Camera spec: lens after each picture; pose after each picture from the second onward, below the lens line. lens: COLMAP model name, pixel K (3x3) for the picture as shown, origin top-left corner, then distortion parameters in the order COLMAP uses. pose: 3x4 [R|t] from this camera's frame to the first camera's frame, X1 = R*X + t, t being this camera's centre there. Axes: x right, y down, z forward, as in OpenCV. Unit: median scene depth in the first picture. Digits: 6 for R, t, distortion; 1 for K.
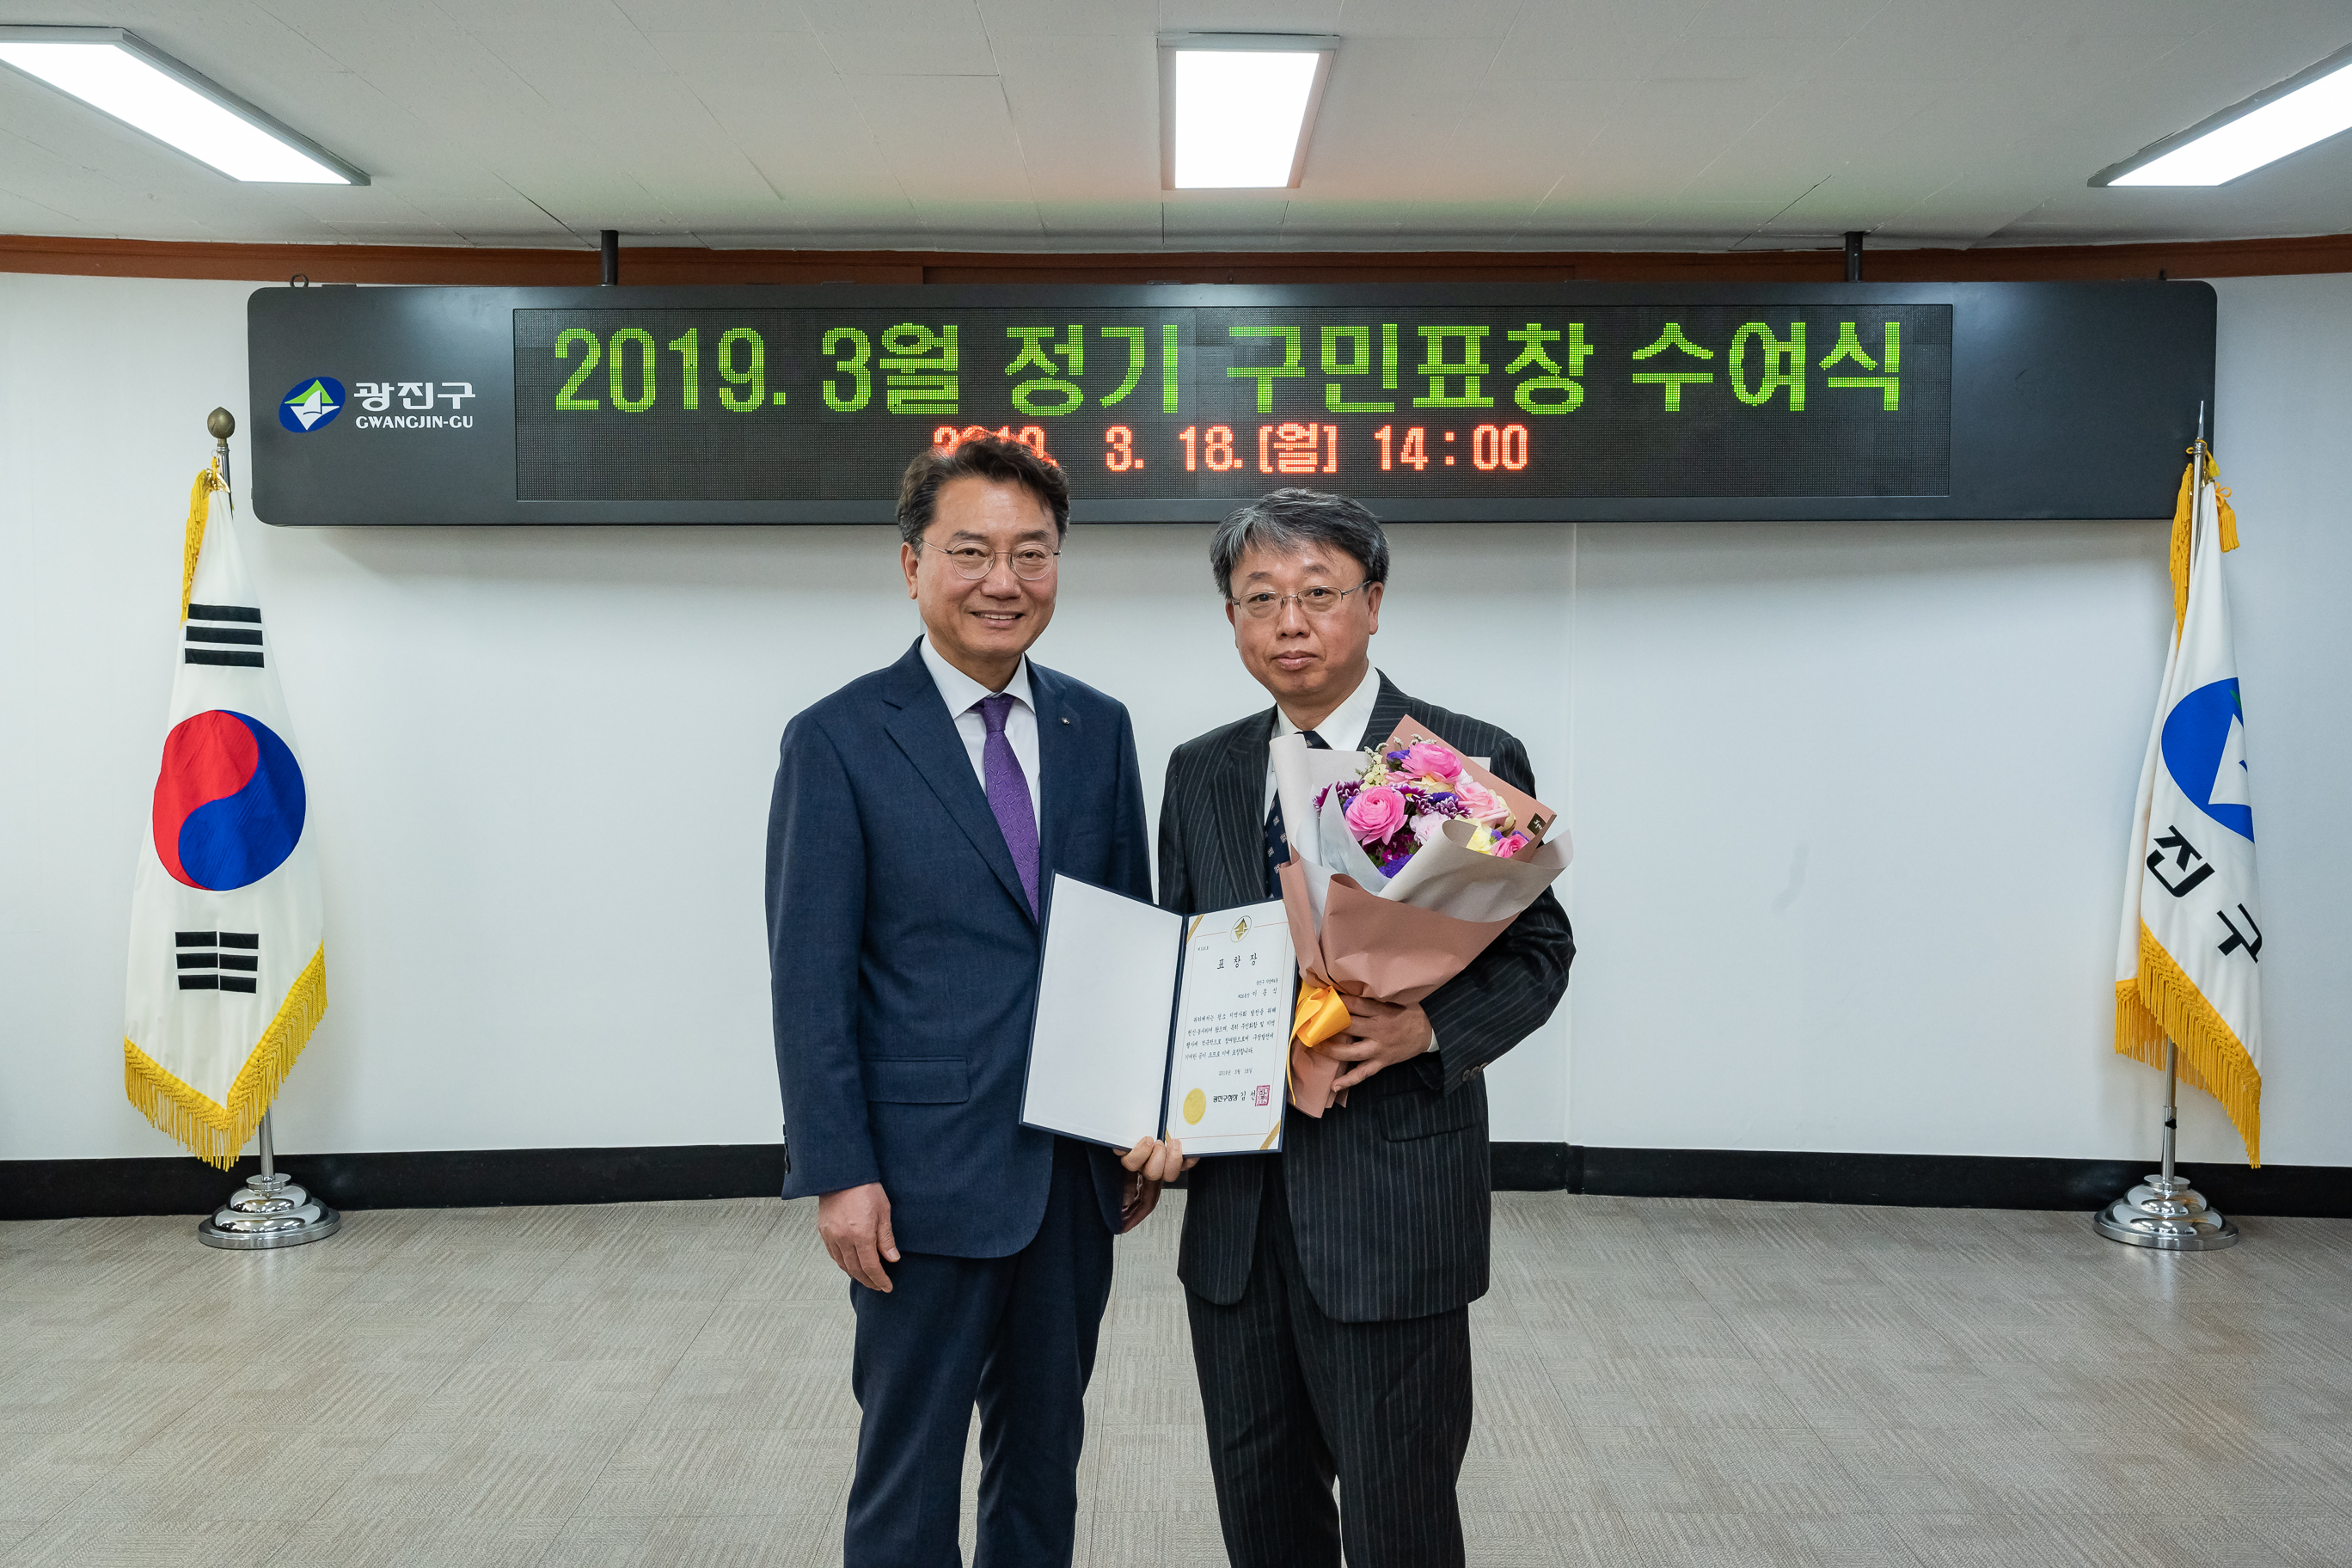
lens RADIAL K [[2412.6, 0, 1172.1], [0, 2412.6, 786.3], [0, 0, 1]] dist [0.002621, -0.001624]
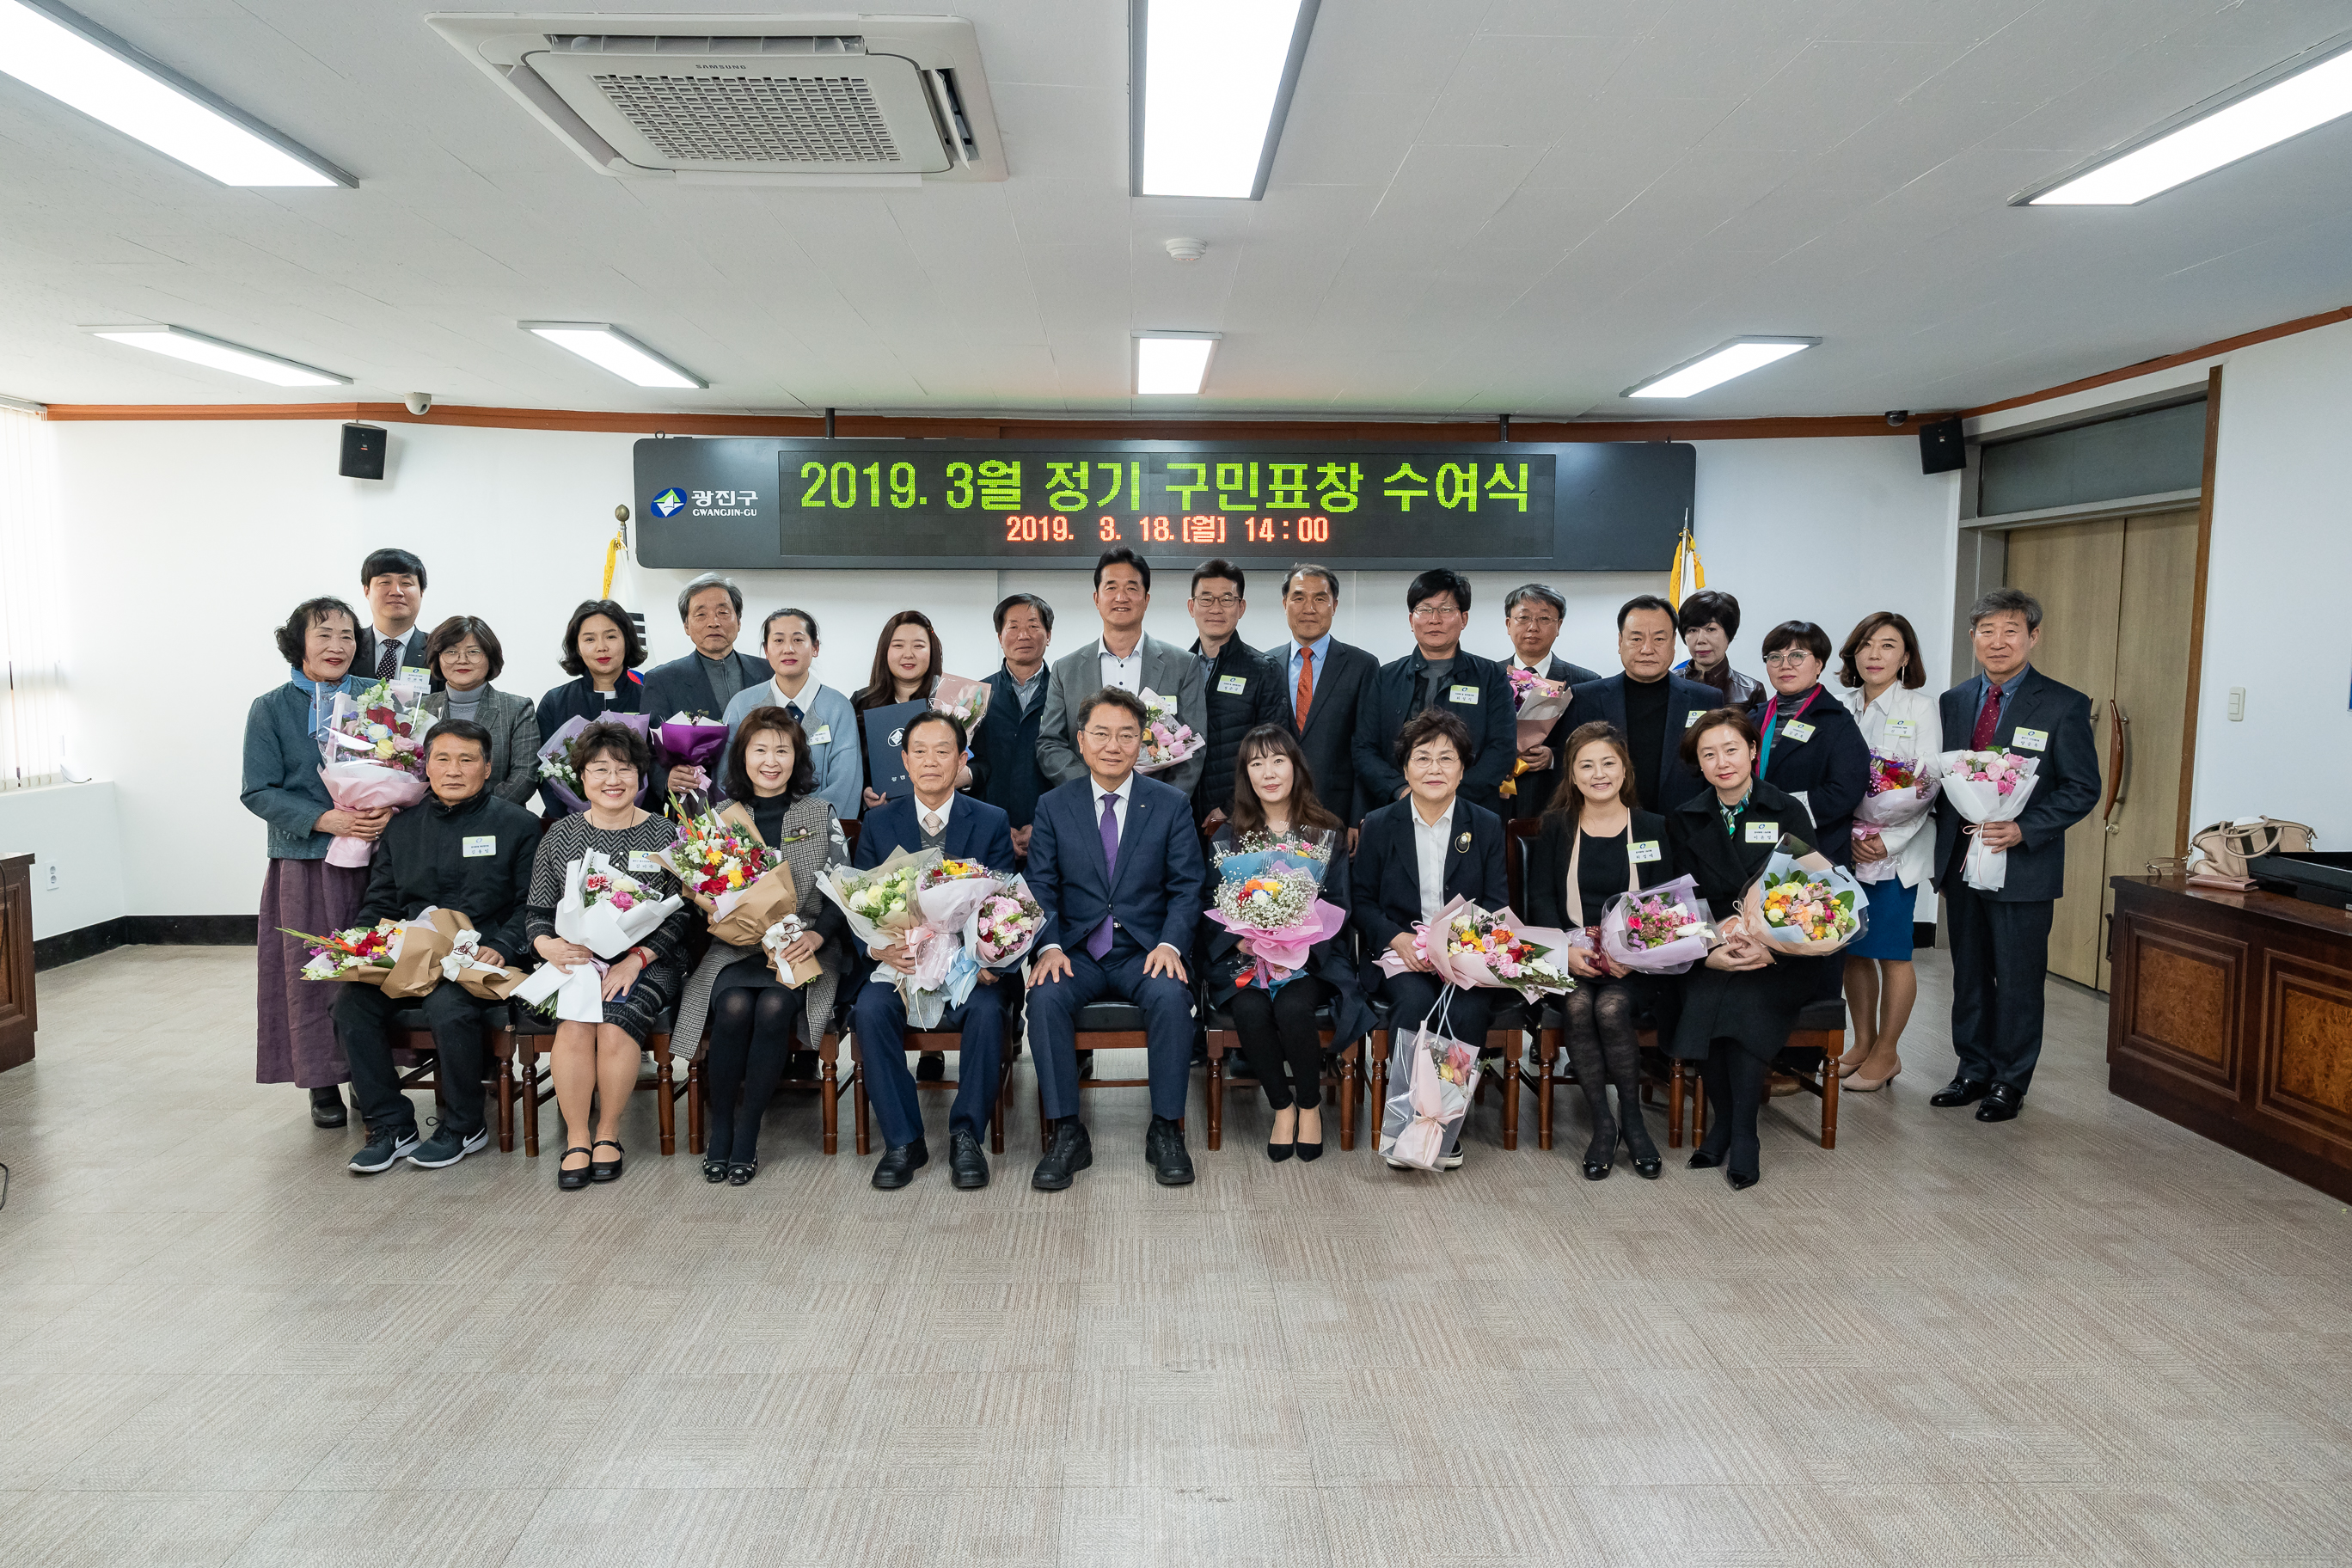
lens RADIAL K [[1600.7, 0, 1167.9], [0, 1600.7, 781.5], [0, 0, 1]] dist [-0.008223, 0.001925]
pose [[0.999725, 0.002773, 0.023265, -0.003605], [-0.003613, 0.999340, 0.036150, 0.009012], [-0.023149, -0.036224, 0.999076, -0.234852]]
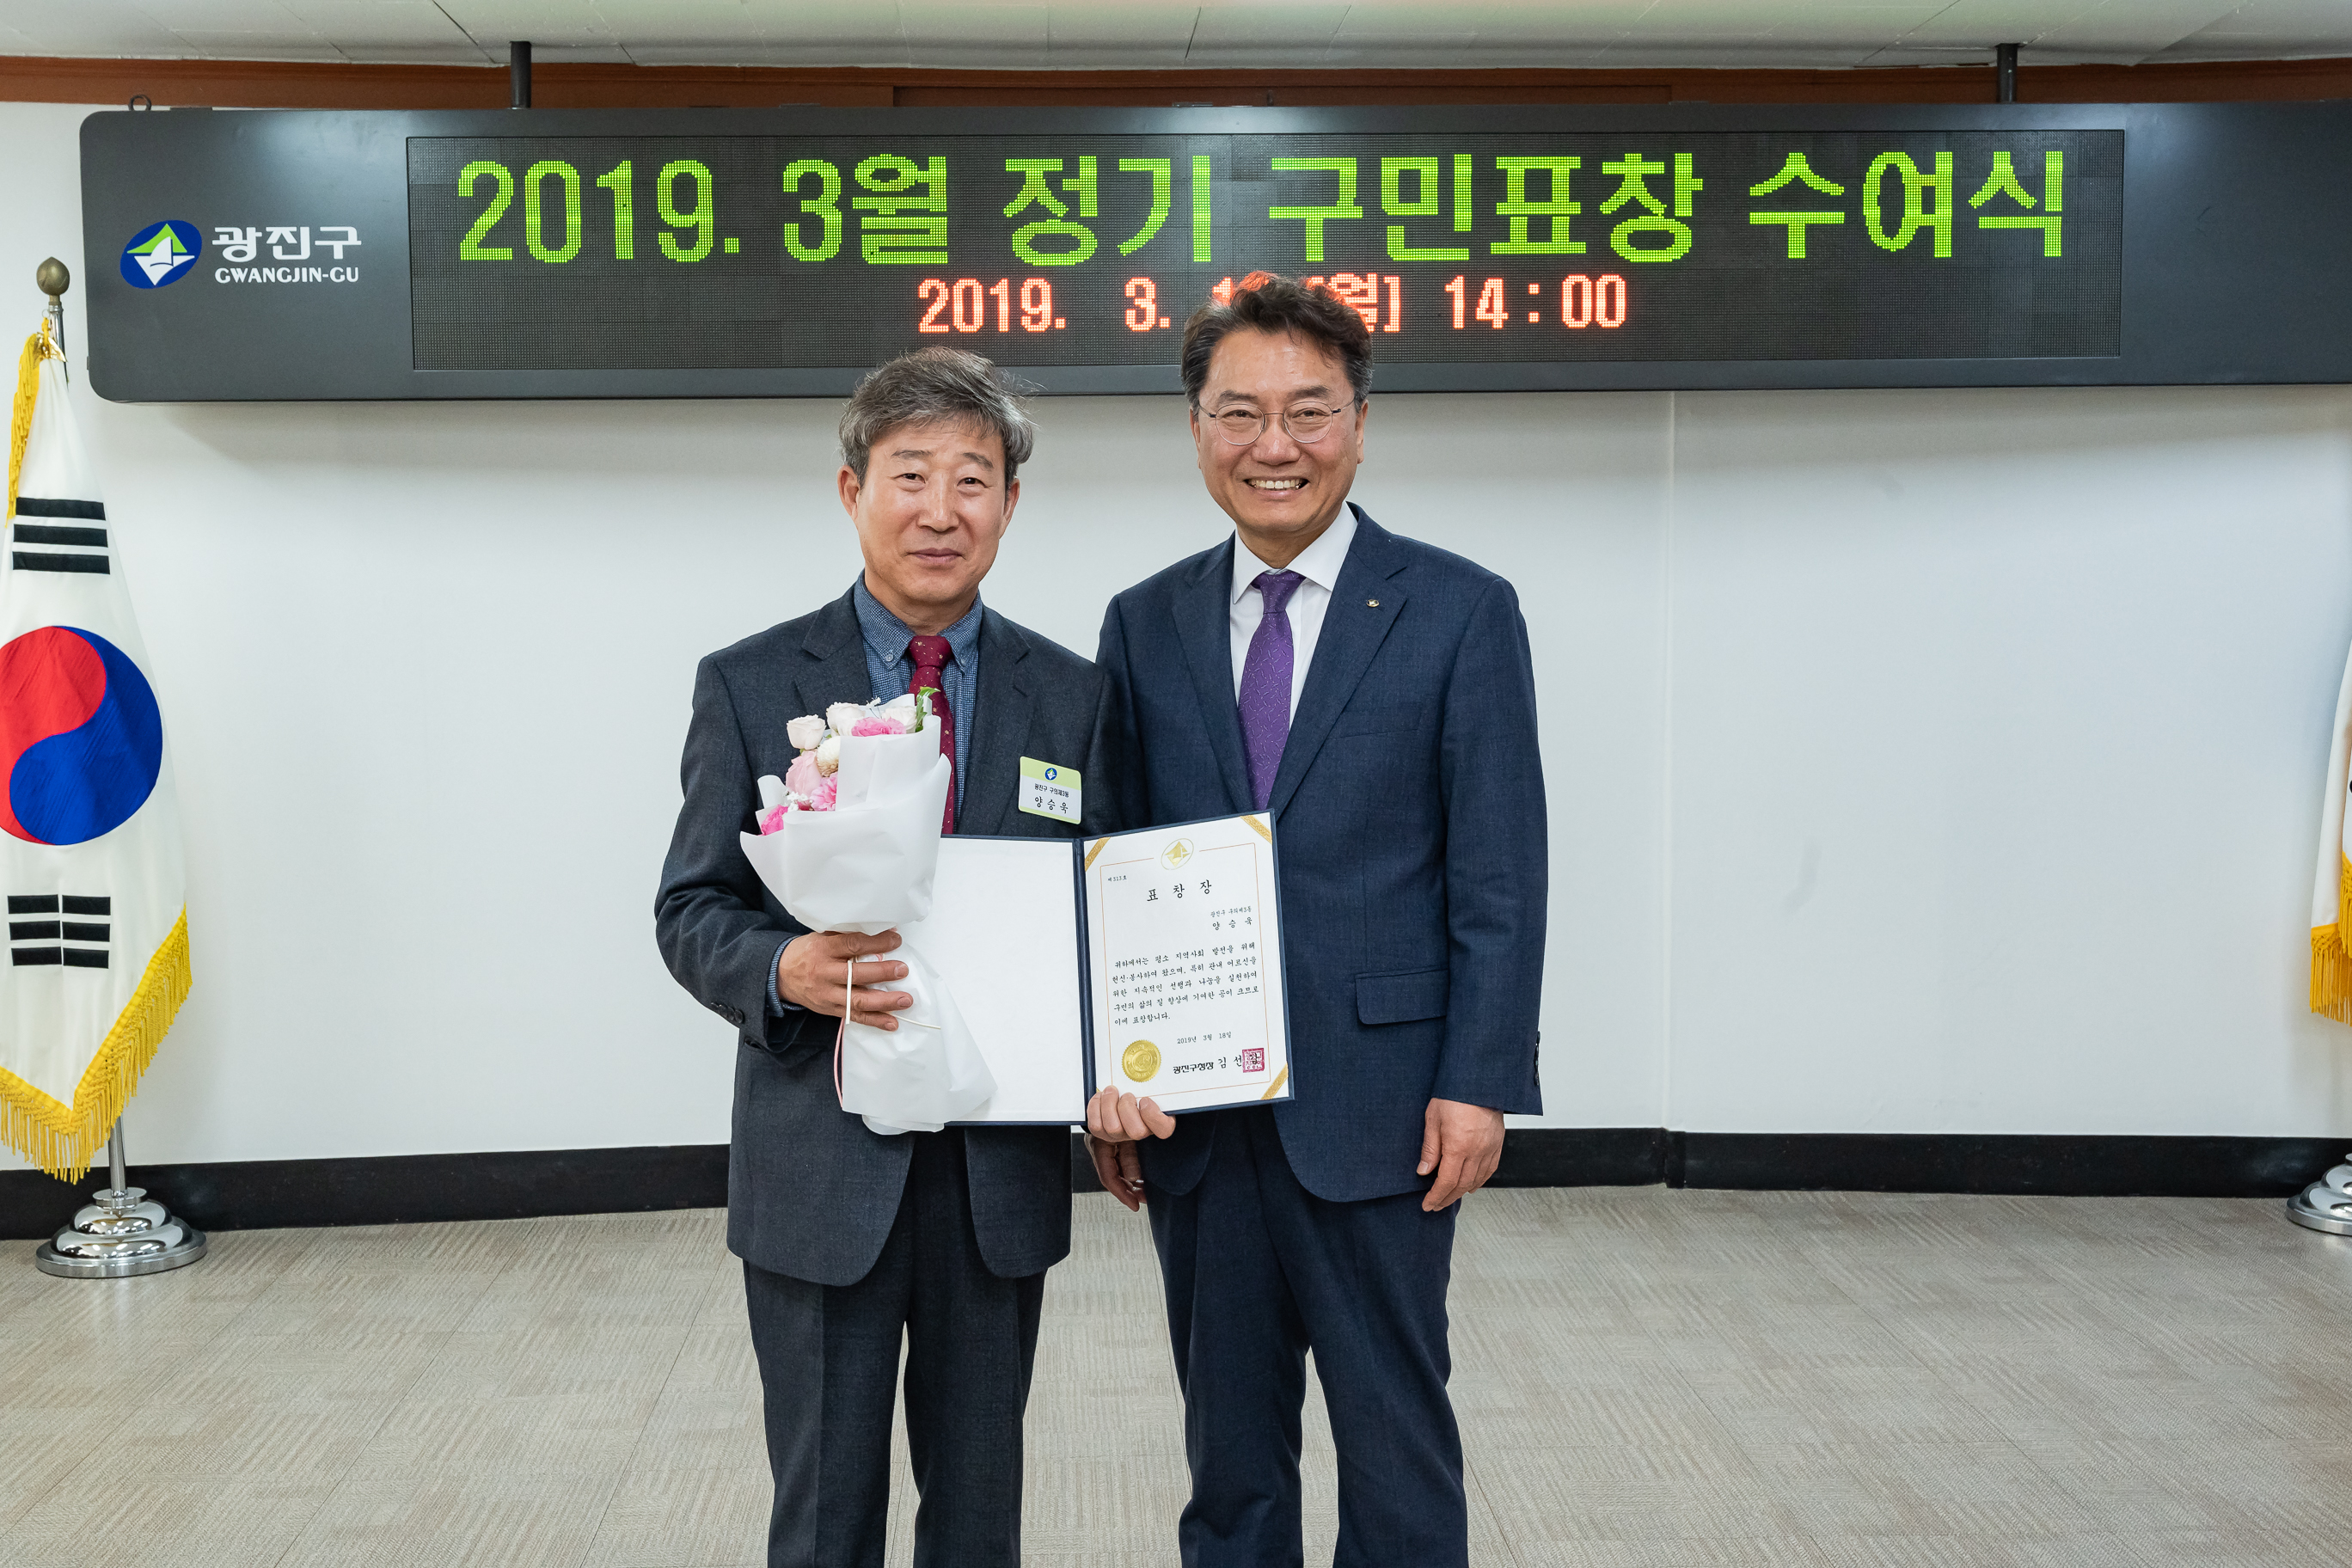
lens RADIAL K [[2942.7, 0, 1159.2], [0, 2942.7, 796.4], [0, 0, 1]] dist [0.010175, -0.011371]
pose [[0.999012, -0.010721, 0.043118, -0.061653], [0.009876, 0.999756, 0.019783, 0.010184], [-0.043319, -0.019338, 0.998874, -0.021788]]
